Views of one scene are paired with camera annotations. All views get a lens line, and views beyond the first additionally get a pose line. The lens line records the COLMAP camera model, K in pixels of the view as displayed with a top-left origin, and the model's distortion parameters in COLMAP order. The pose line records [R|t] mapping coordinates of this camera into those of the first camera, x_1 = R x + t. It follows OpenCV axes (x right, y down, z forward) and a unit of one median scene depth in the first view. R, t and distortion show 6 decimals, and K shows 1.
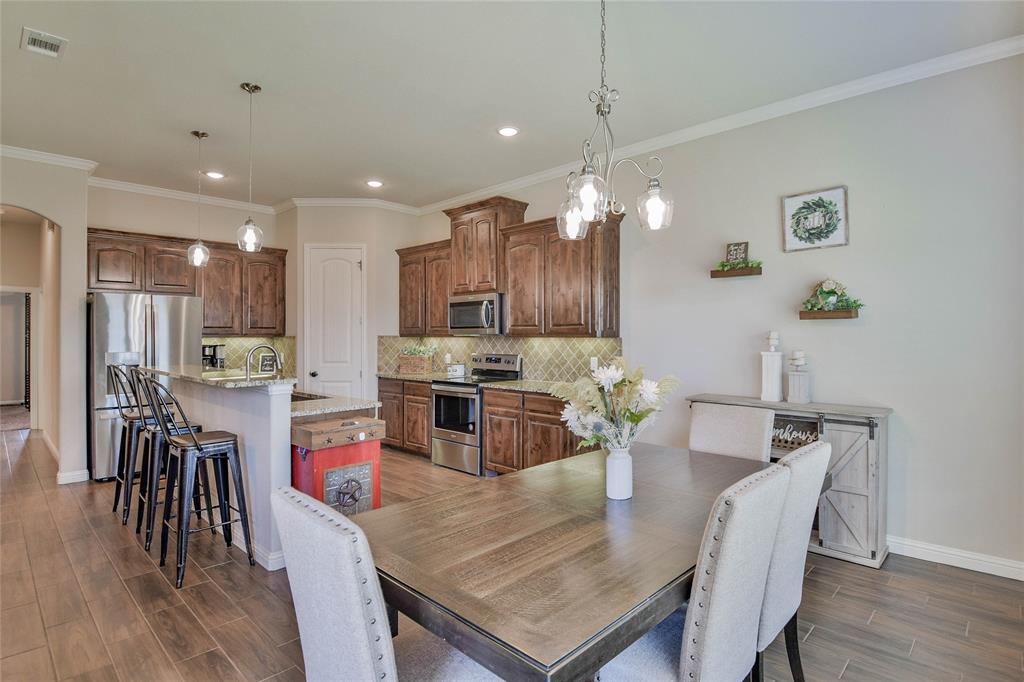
lens RADIAL K [[520.5, 0, 514.4], [0, 520.5, 337.1], [0, 0, 1]] dist [-0.003457, -0.015873]
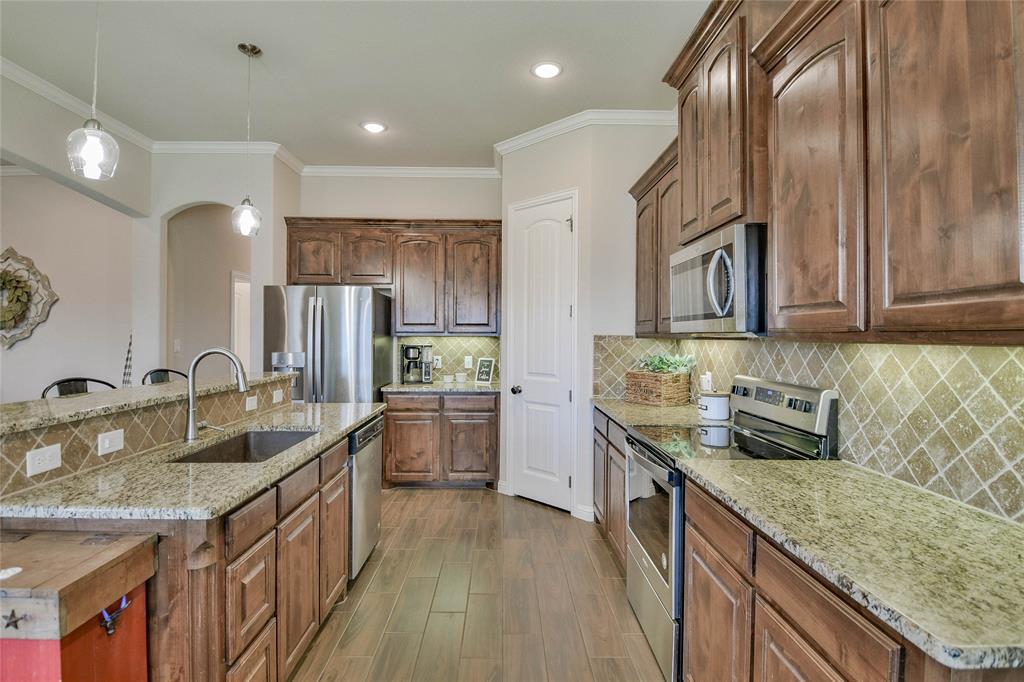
lens RADIAL K [[520.5, 0, 486.9], [0, 520.5, 337.4], [0, 0, 1]] dist [-0.003457, -0.015873]
pose [[0.700038, 0.008747, -0.714052, 0.097643], [-0.010170, 0.999946, 0.002279, -0.000925], [0.714033, 0.005667, 0.700089, 0.552465]]
